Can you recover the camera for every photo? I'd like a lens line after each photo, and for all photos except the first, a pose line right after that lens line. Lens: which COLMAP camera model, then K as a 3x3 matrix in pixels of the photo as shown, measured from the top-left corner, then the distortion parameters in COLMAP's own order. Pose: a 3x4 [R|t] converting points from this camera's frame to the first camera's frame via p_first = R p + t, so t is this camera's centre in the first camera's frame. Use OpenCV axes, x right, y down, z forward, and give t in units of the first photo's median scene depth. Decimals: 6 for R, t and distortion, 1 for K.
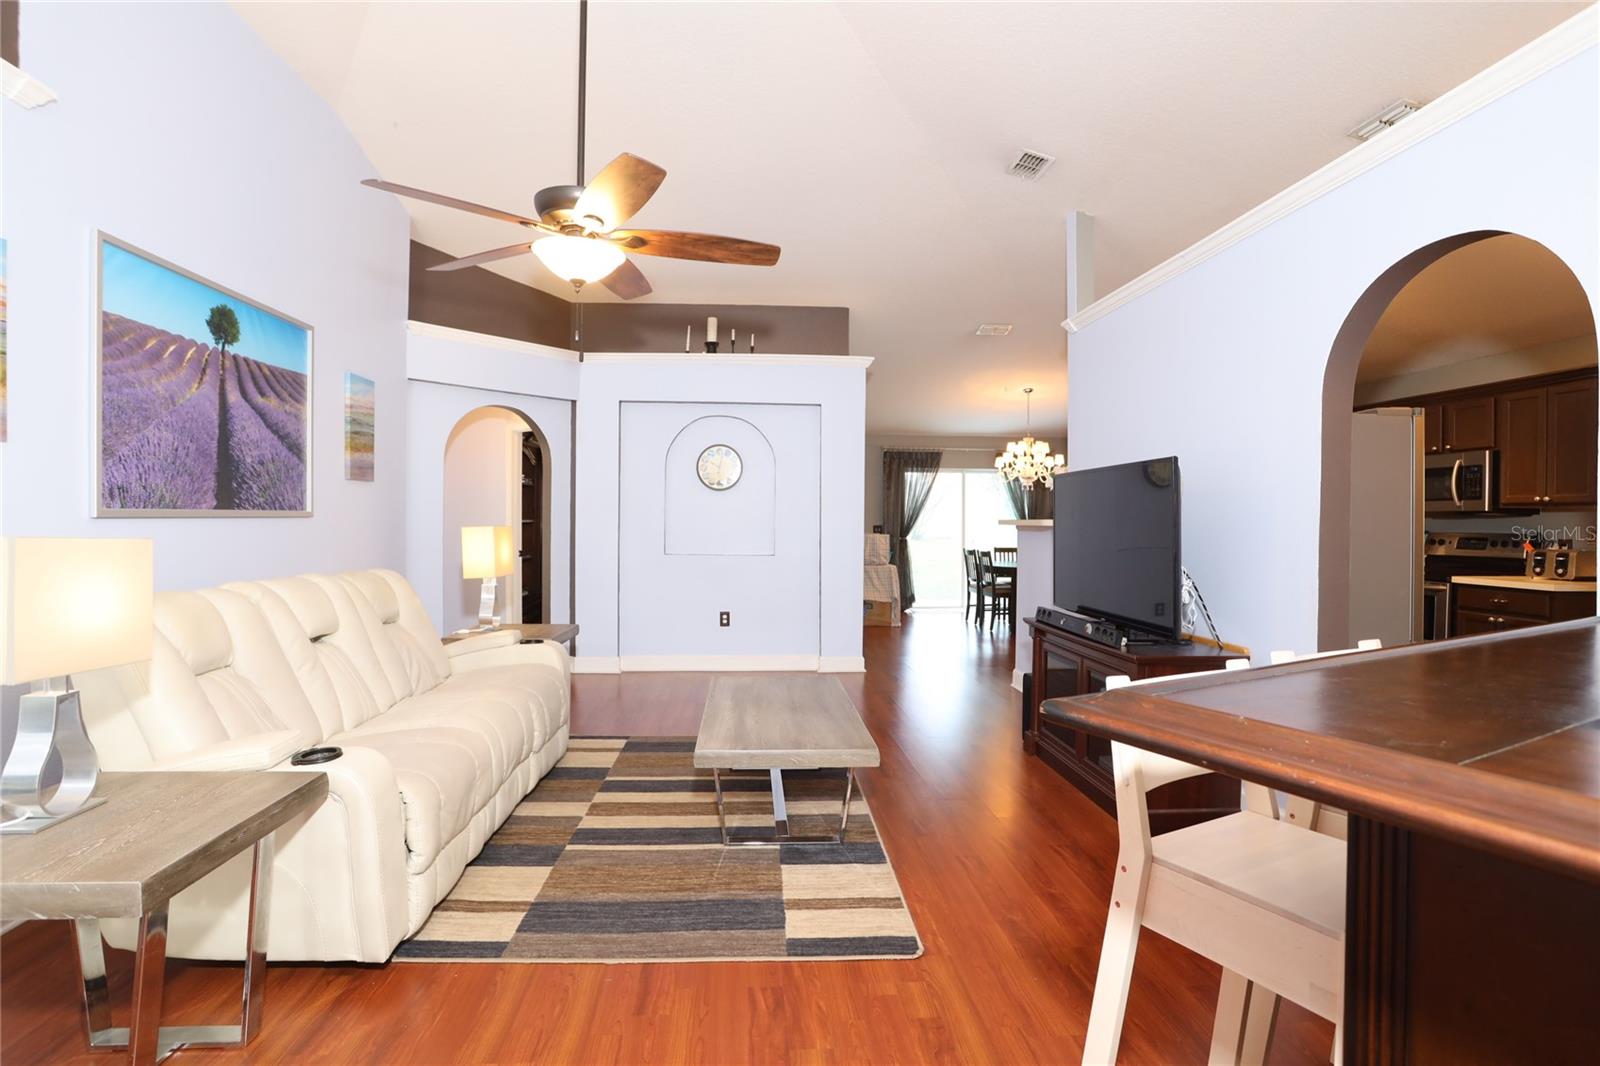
lens RADIAL K [[784.3, 0, 789.8], [0, 784.3, 525.6], [0, 0, 1]] dist [-0.076714, 0.032771]
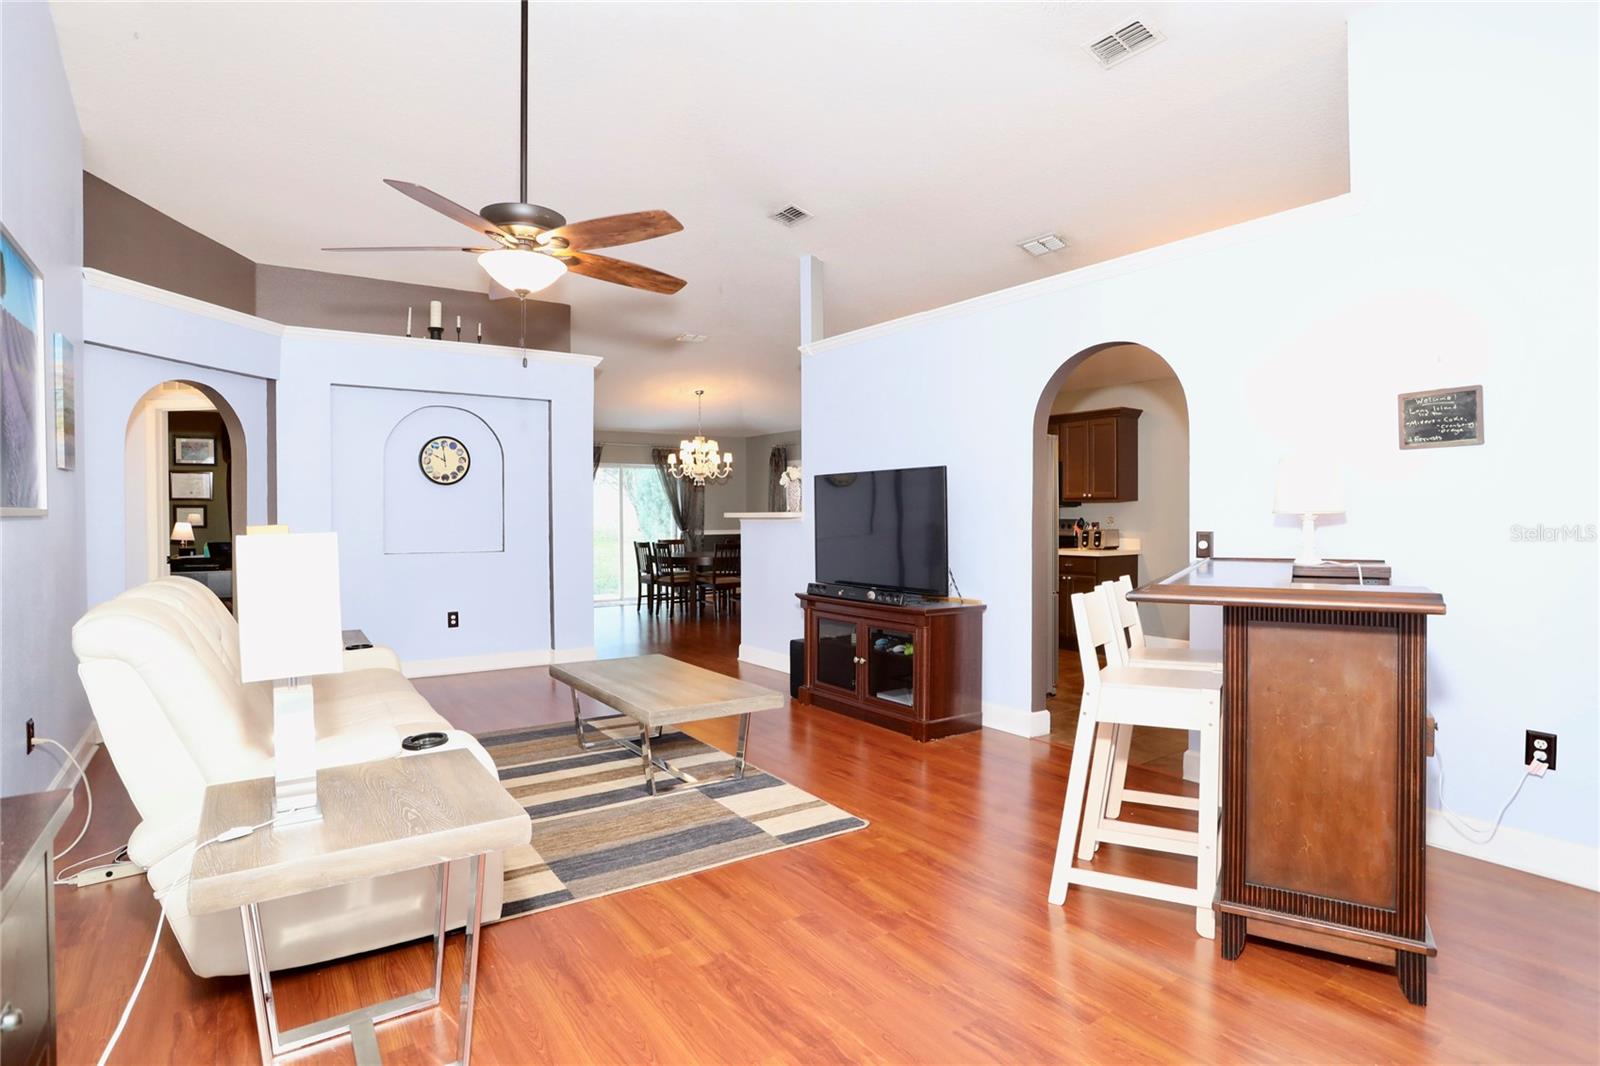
lens RADIAL K [[833.2, 0, 795.4], [0, 833.2, 526.5], [0, 0, 1]] dist [-0.060960, 0.000352]
pose [[0.857039, -0.017513, 0.514954, -0.468805], [0.013551, 0.999843, 0.011449, -0.000240], [-0.515074, -0.002834, 0.857141, -0.143803]]
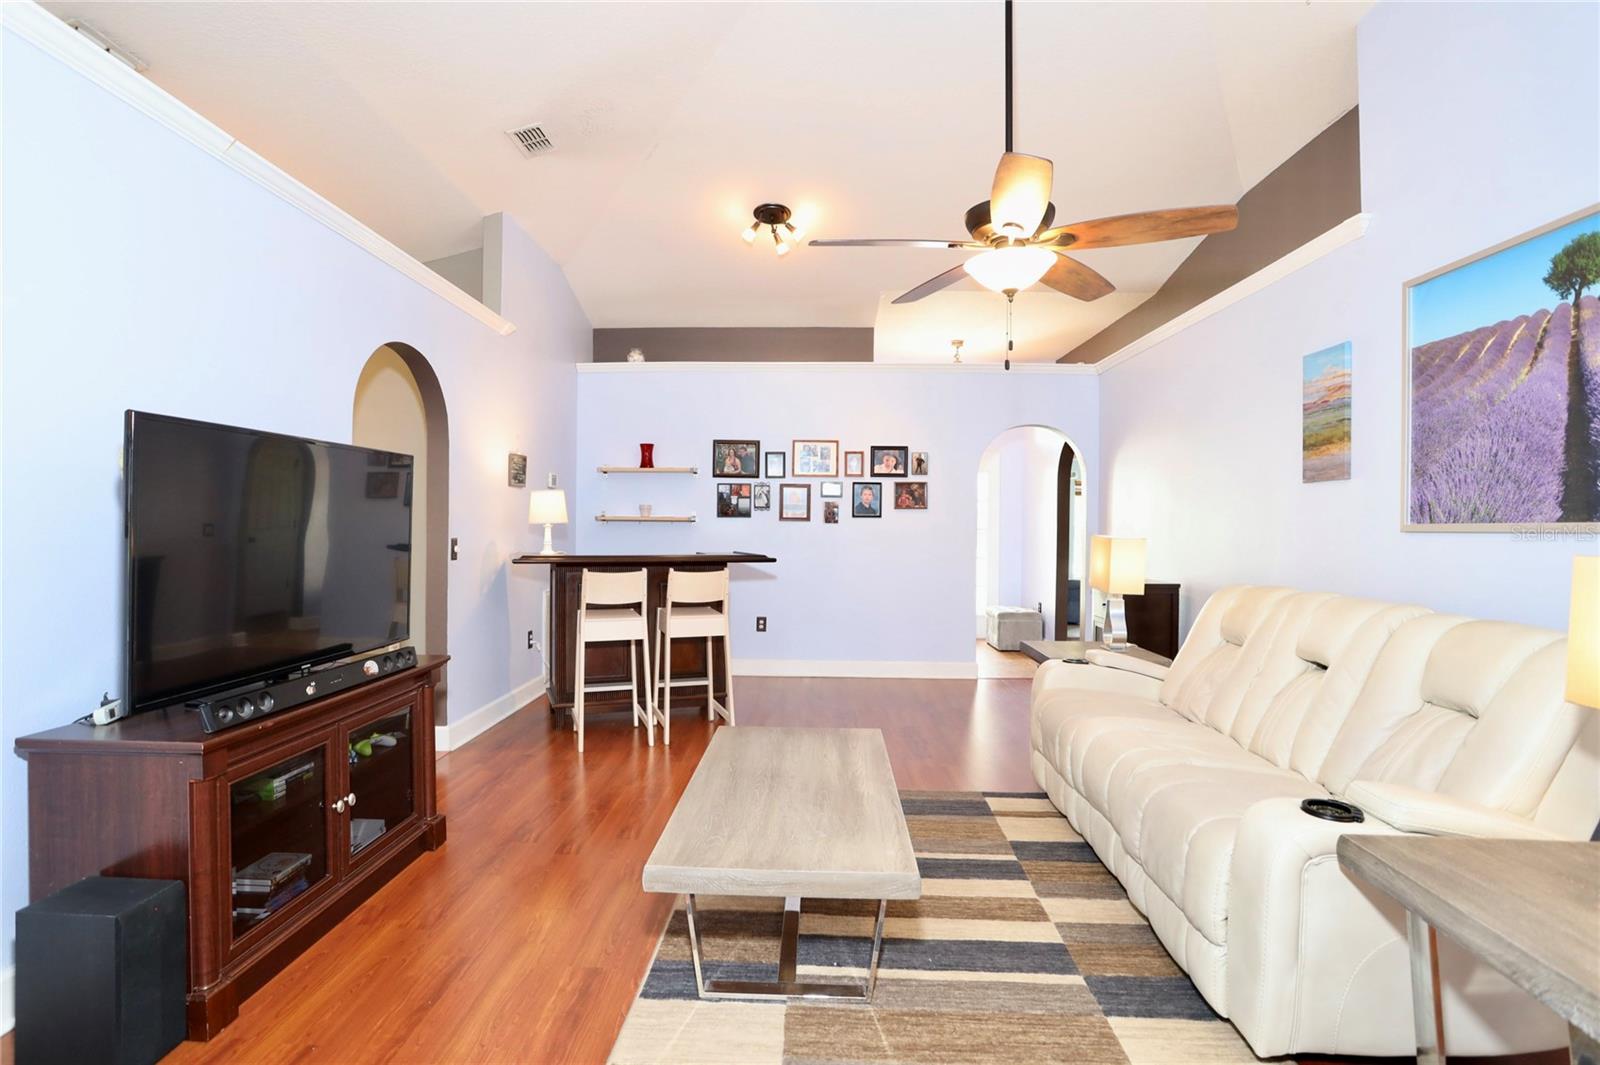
lens RADIAL K [[784.3, 0, 789.8], [0, 784.3, 525.1], [0, 0, 1]] dist [-0.076714, 0.032771]
pose [[-0.995225, -0.016521, 0.096201, -0.077738], [-0.015645, 0.999829, 0.009852, -0.014044], [-0.096348, 0.008300, -0.995313, 1.764470]]
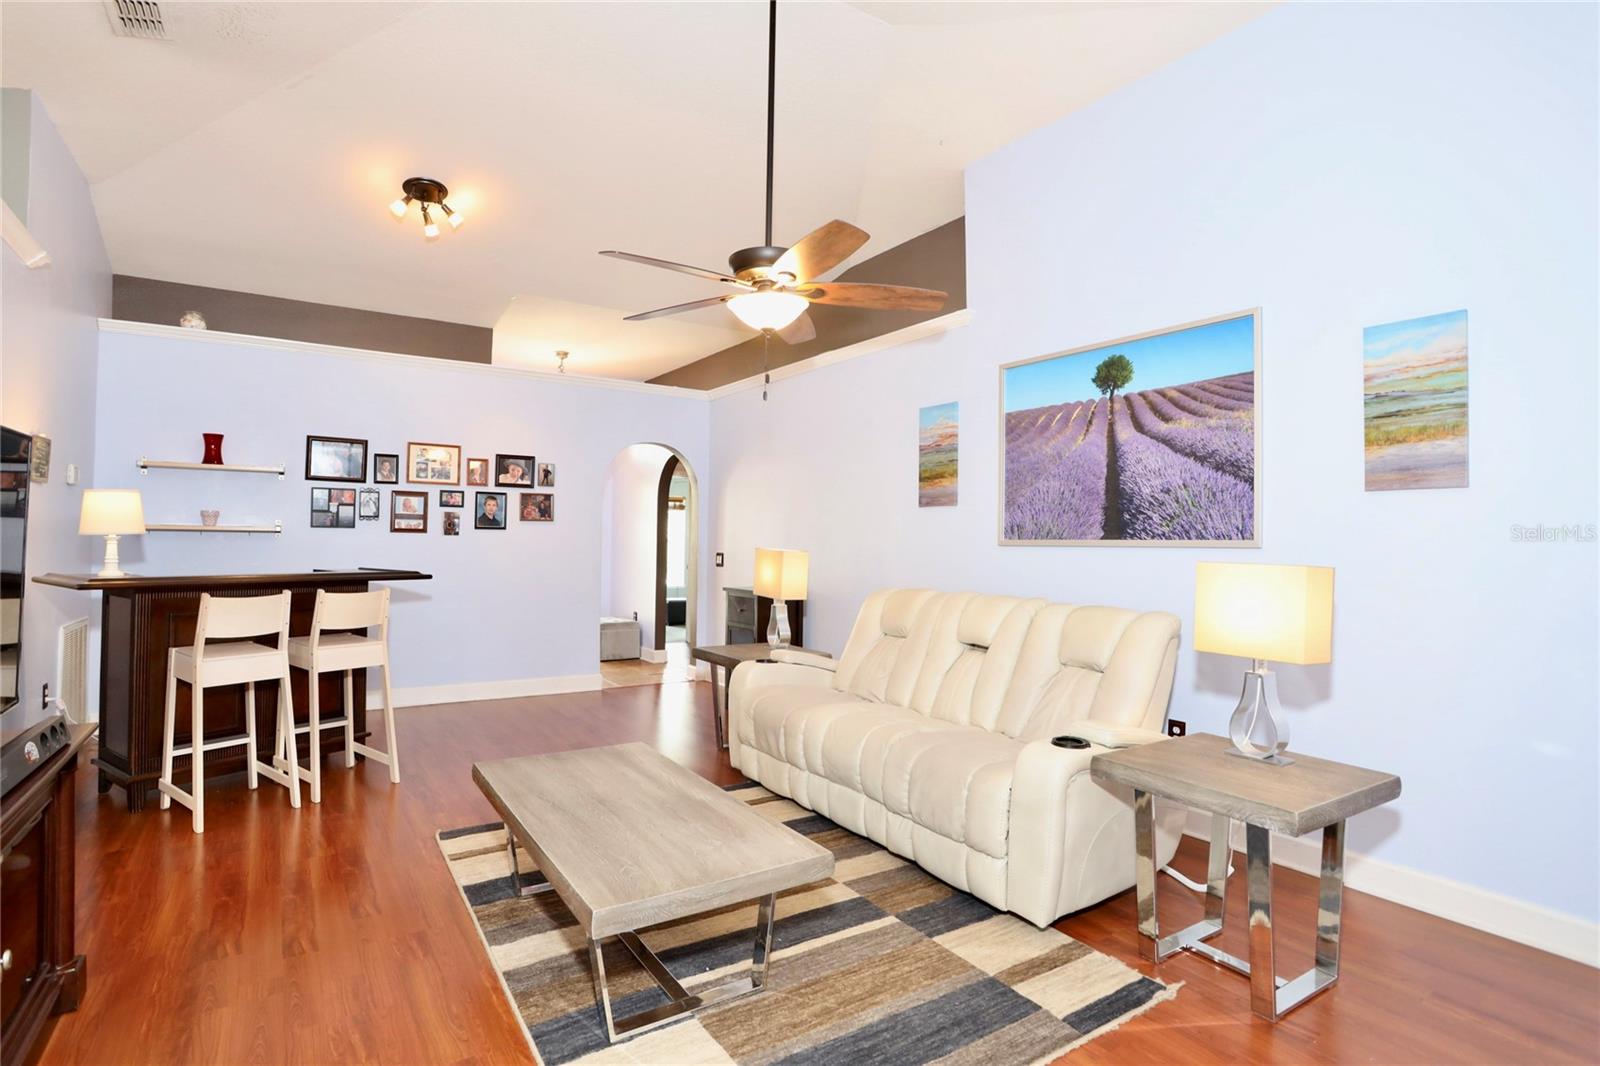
lens RADIAL K [[784.3, 0, 789.8], [0, 784.3, 525.6], [0, 0, 1]] dist [-0.076714, 0.032771]
pose [[-0.864359, -0.028037, -0.502093, 0.223653], [-0.023158, 0.999605, -0.015951, -0.012838], [0.502341, -0.002160, -0.864667, 1.730280]]
